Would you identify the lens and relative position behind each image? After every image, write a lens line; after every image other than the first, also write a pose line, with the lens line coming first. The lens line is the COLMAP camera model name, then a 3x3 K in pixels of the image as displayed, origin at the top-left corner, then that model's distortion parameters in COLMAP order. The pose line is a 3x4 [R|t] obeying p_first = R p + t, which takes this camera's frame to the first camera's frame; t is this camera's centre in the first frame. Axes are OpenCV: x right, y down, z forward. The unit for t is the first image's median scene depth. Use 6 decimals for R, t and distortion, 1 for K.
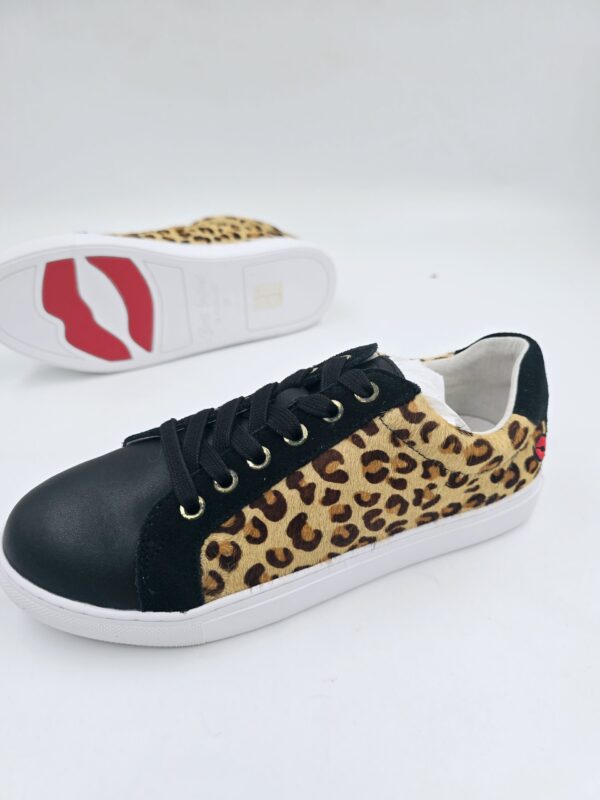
lens RADIAL K [[573.3, 0, 300.0], [0, 573.3, 400.0], [0, 0, 1]] dist [0.031336, -0.137058]
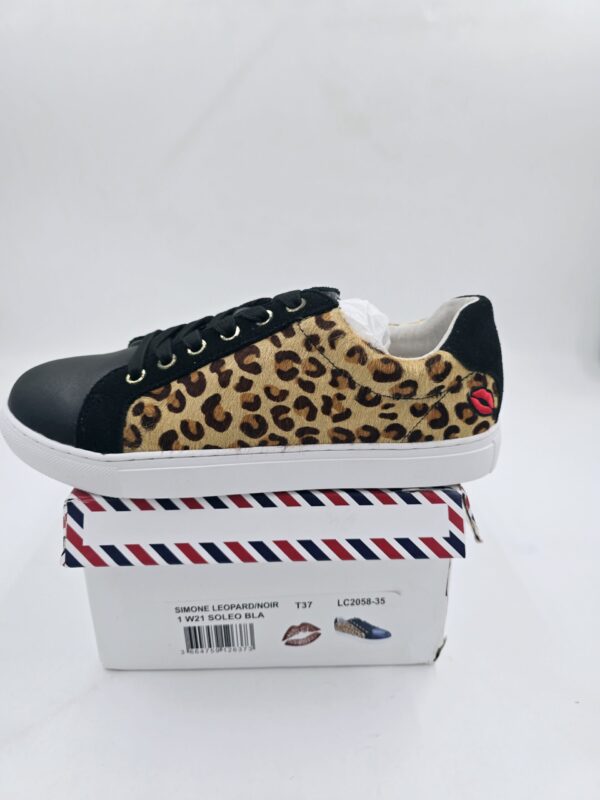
lens RADIAL K [[573.3, 0, 300.0], [0, 573.3, 400.0], [0, 0, 1]] dist [0.031336, -0.137058]
pose [[0.938657, 0.127672, -0.320349, 0.523664], [-0.192056, 0.965085, -0.178119, 0.376611], [0.286423, 0.228717, 0.930403, -0.021878]]
